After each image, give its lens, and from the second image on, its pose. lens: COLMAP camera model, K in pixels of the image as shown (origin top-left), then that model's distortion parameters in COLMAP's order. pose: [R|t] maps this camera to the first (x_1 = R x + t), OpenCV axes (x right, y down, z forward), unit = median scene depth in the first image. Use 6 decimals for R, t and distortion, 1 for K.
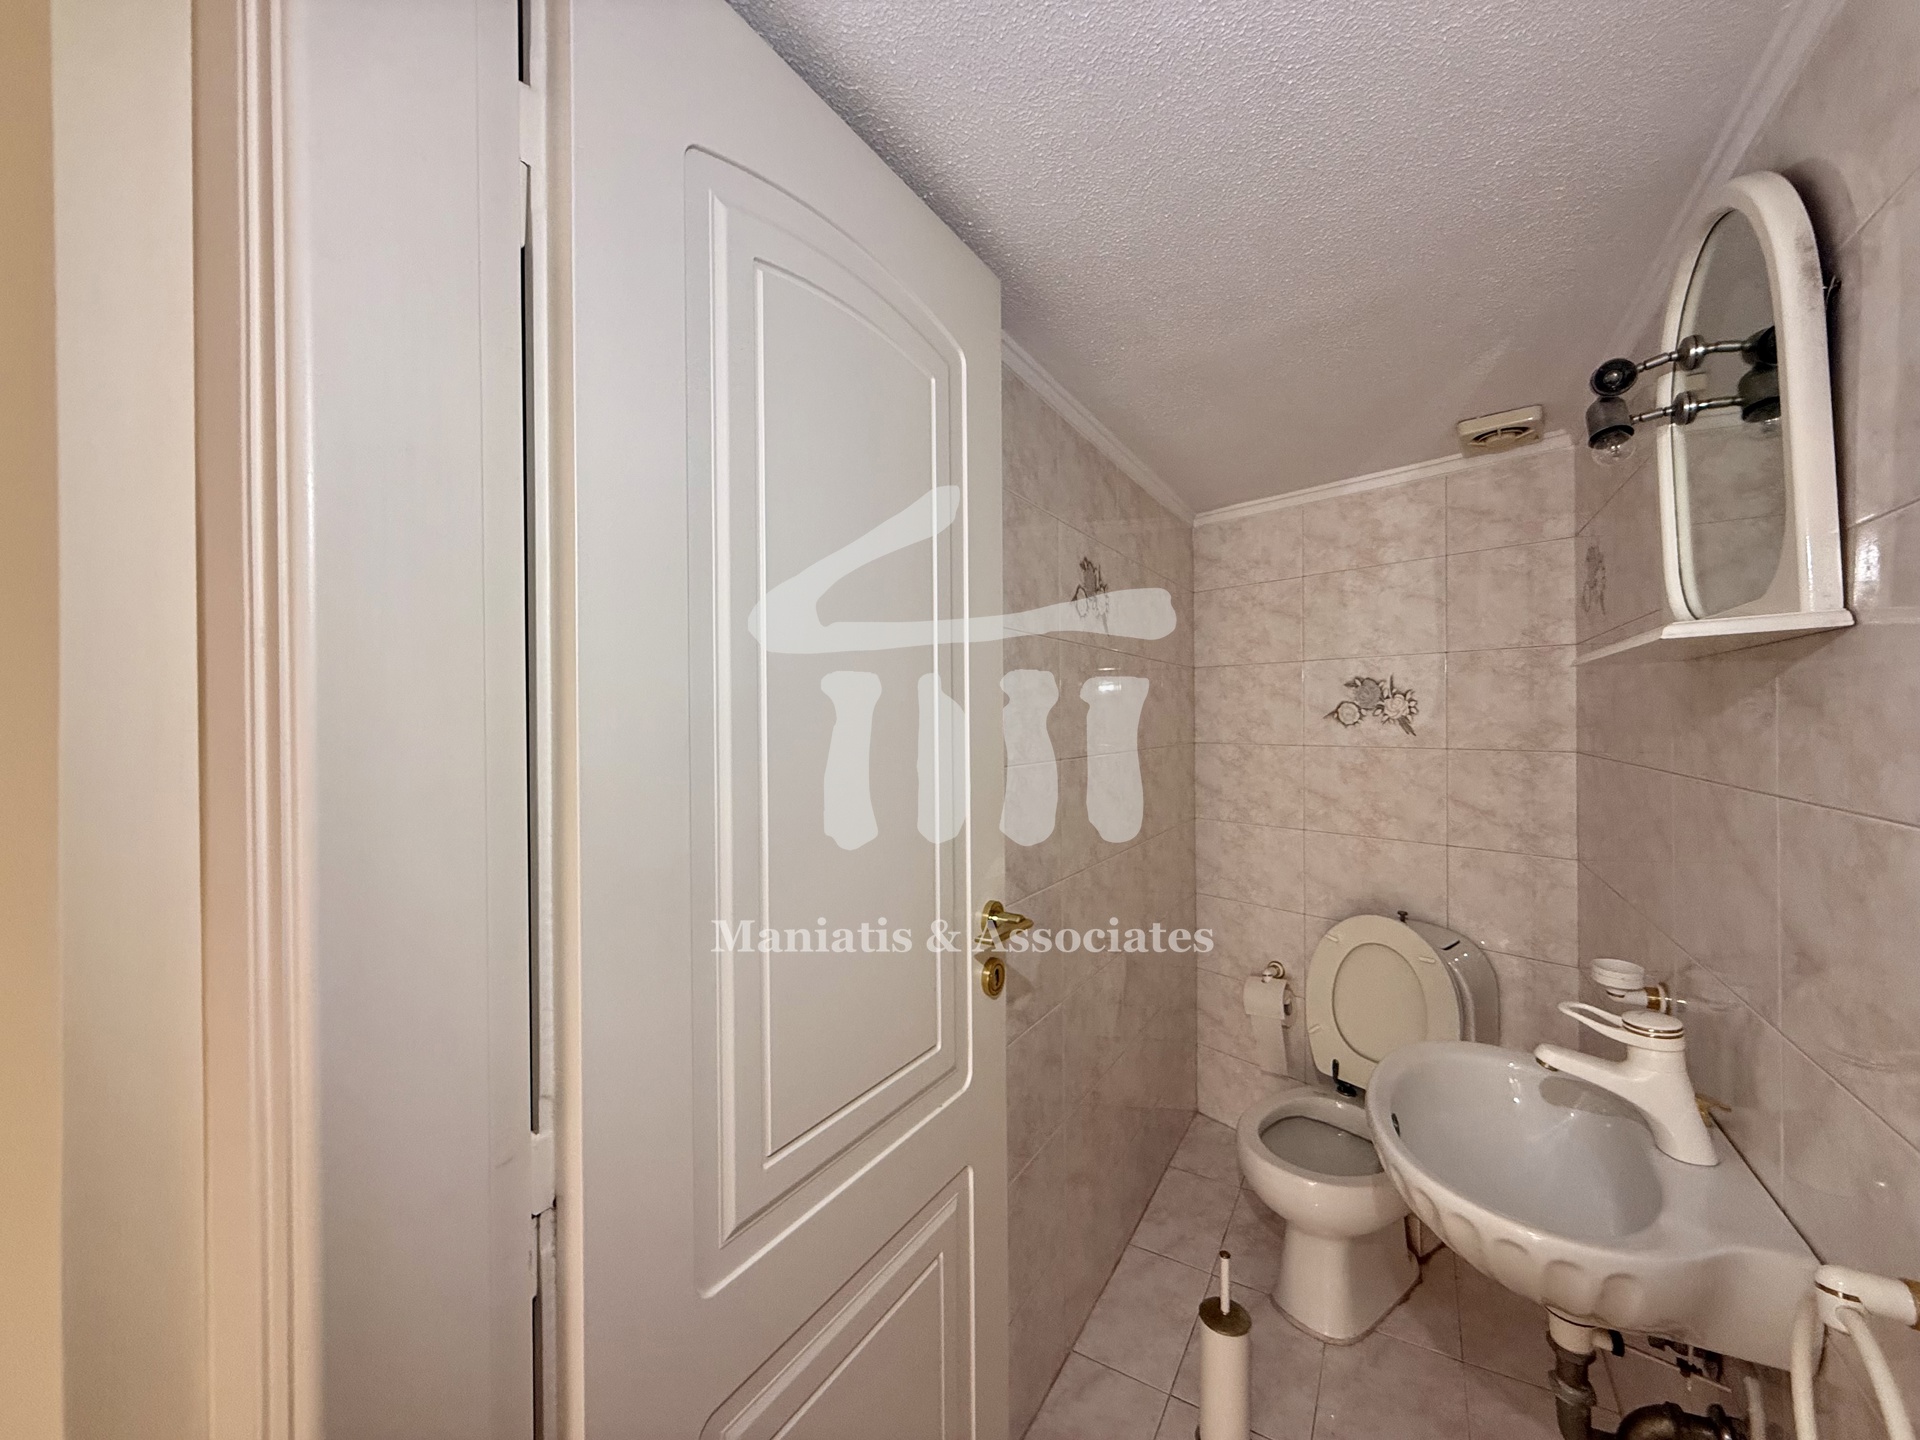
lens RADIAL K [[766.8, 0, 957.9], [0, 766.8, 718.0], [0, 0, 1]] dist [-0.002271, 0.000600]
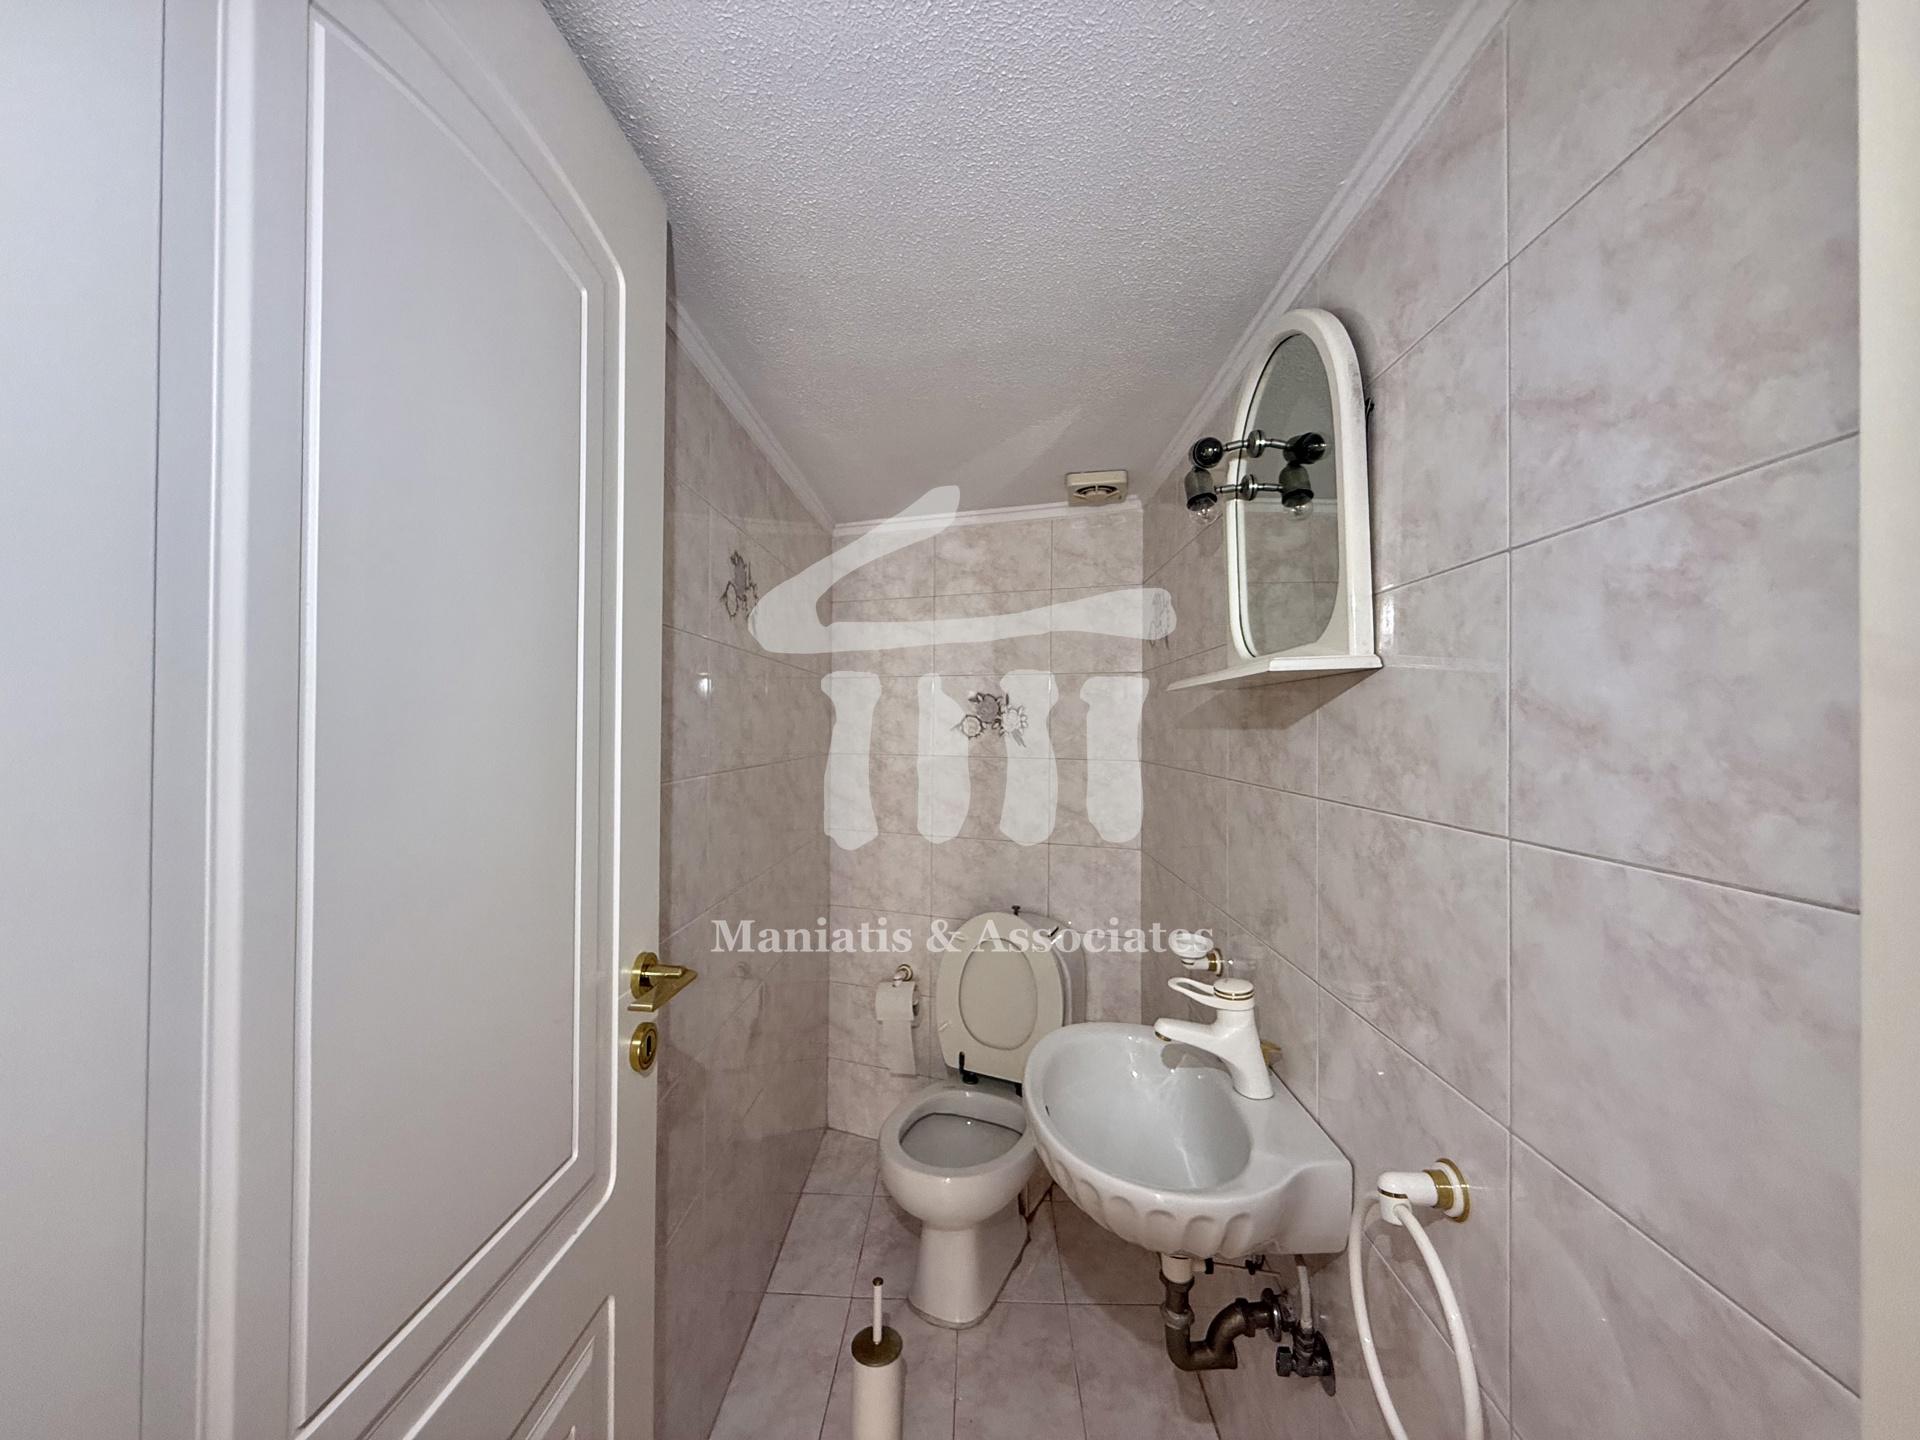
lens RADIAL K [[766.8, 0, 956.8], [0, 766.8, 718.1], [0, 0, 1]] dist [-0.002271, 0.000600]
pose [[0.879048, 0.019223, 0.476345, -0.054976], [-0.013905, 0.999795, -0.014685, -0.003188], [-0.476530, 0.006285, 0.879136, 0.124912]]
